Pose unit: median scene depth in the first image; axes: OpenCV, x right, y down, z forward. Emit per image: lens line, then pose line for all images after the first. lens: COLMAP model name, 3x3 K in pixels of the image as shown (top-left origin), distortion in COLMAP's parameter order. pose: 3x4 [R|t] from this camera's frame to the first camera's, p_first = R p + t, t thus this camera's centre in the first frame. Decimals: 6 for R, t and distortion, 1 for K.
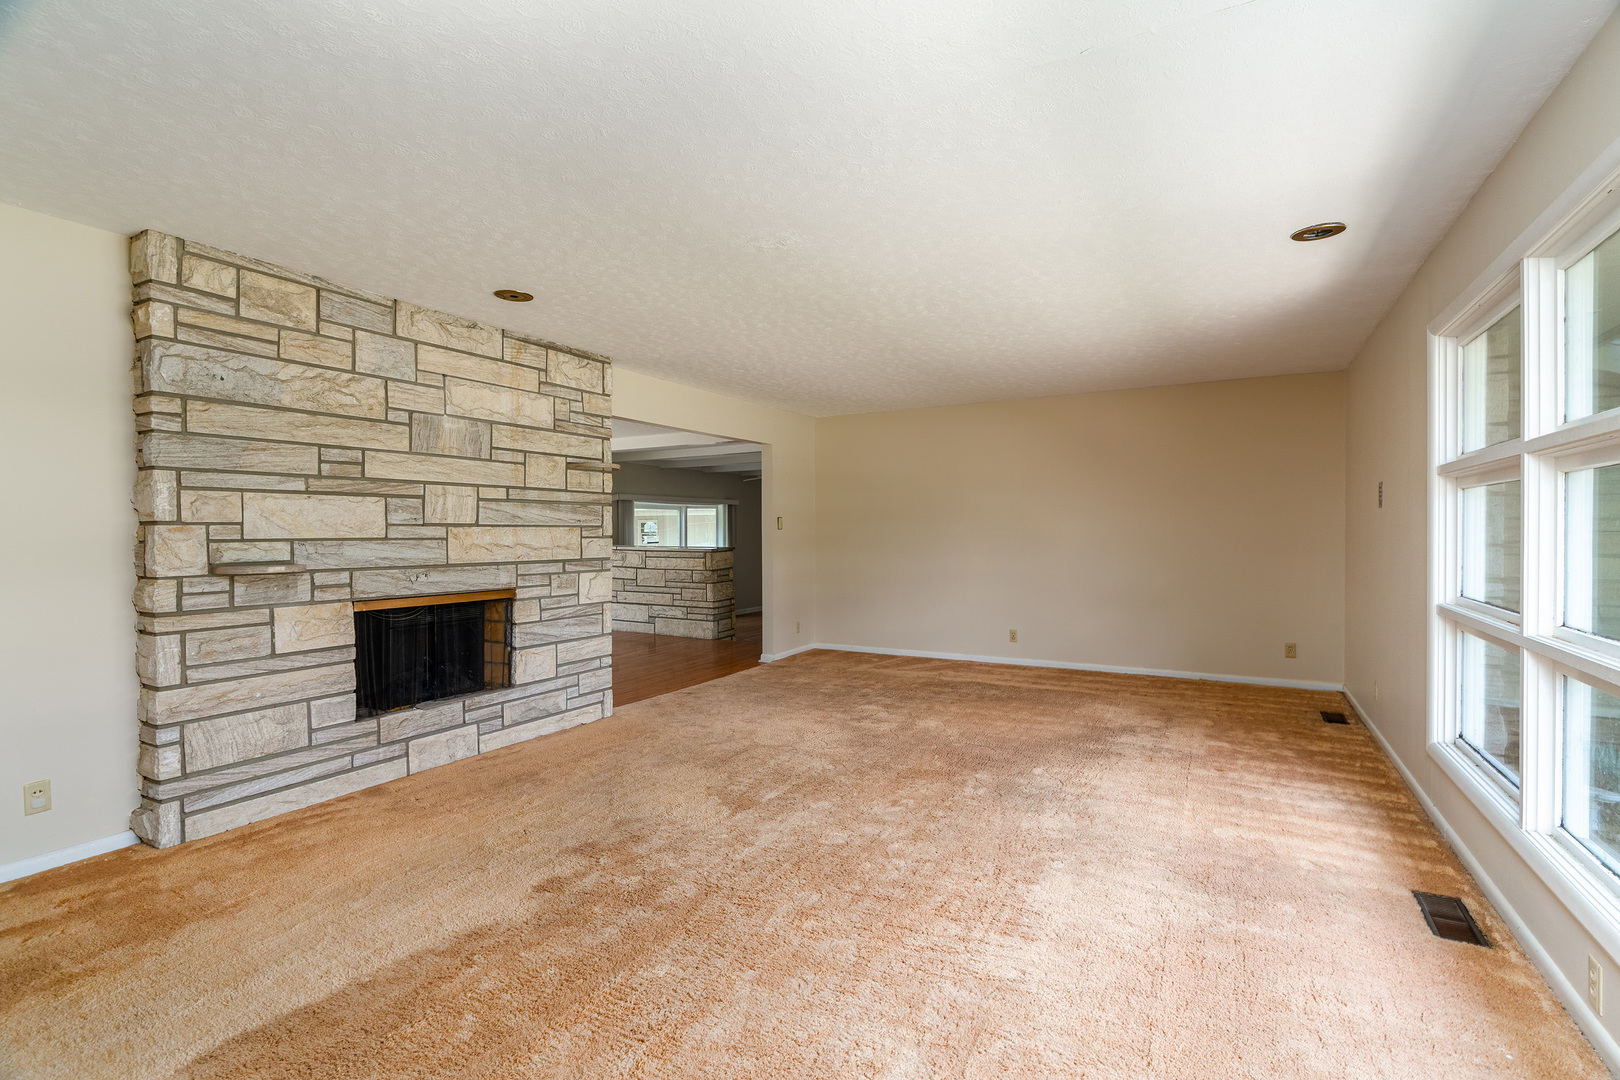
lens RADIAL K [[739.6, 0, 810.0], [0, 739.6, 540.0], [0, 0, 1]] dist [-0.001411, -0.000164]
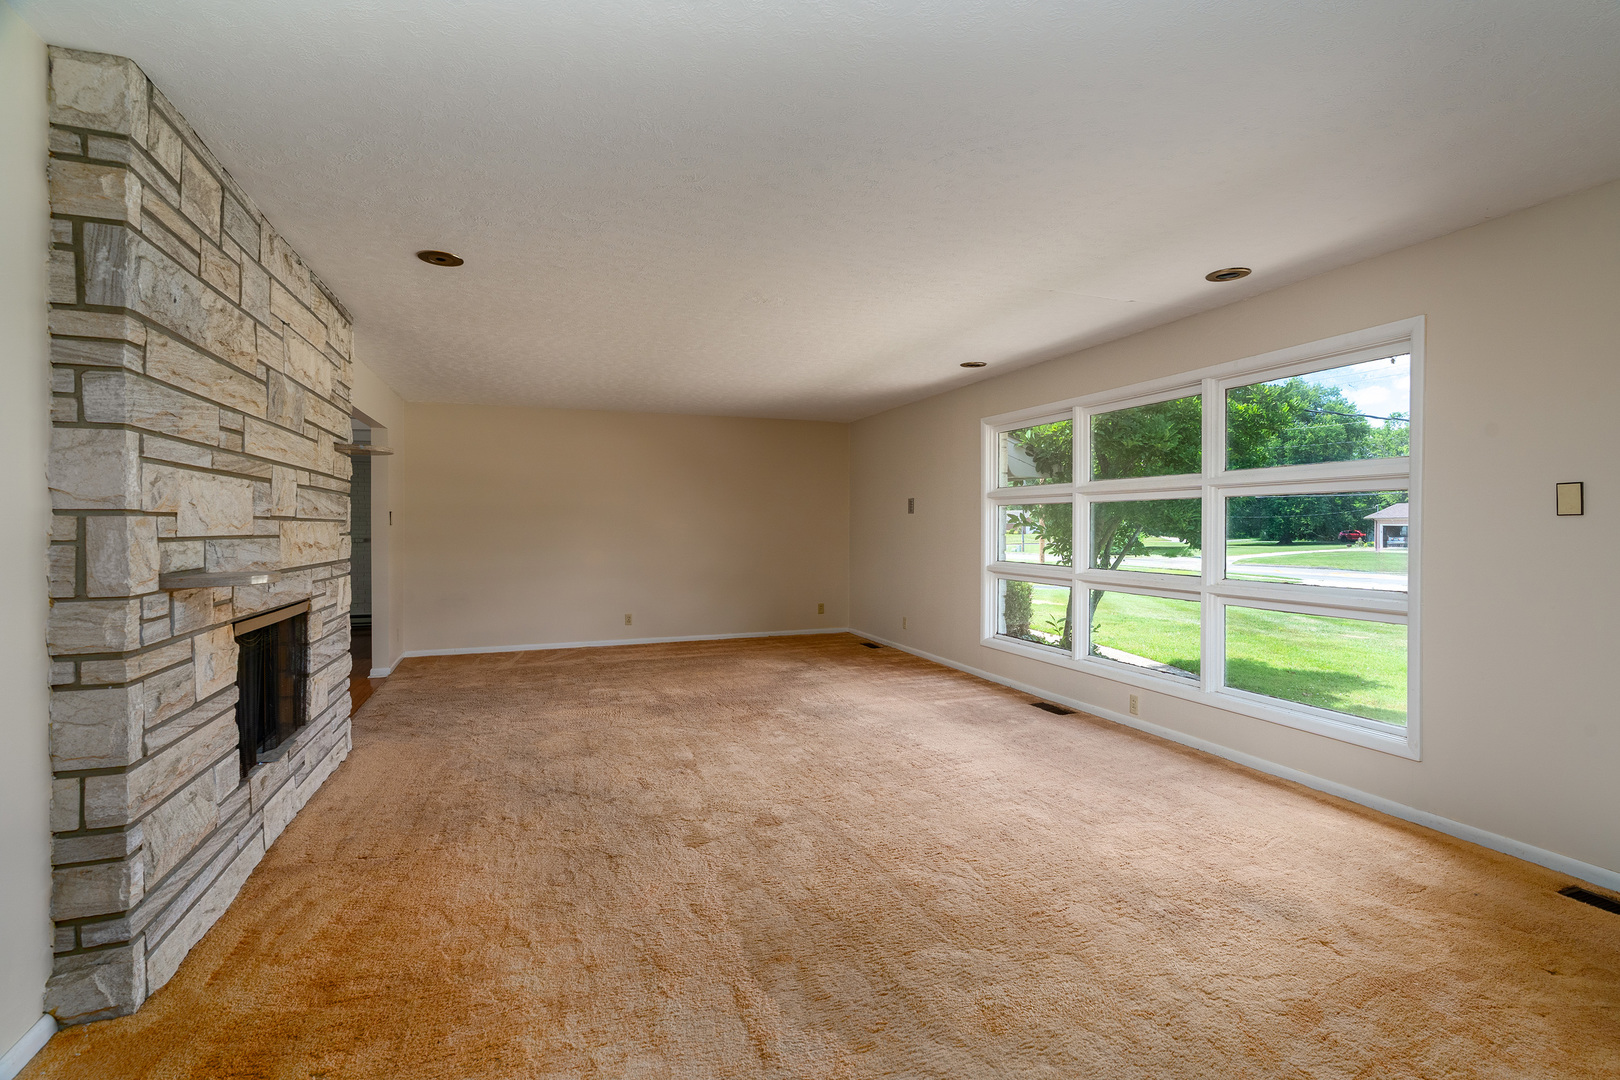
lens RADIAL K [[739.6, 0, 810.0], [0, 739.6, 540.0], [0, 0, 1]] dist [-0.001411, -0.000164]
pose [[0.644522, -0.010522, 0.764513, -0.858216], [0.007375, 0.999944, 0.007545, 0.000486], [-0.764550, 0.000775, 0.644564, 0.108159]]
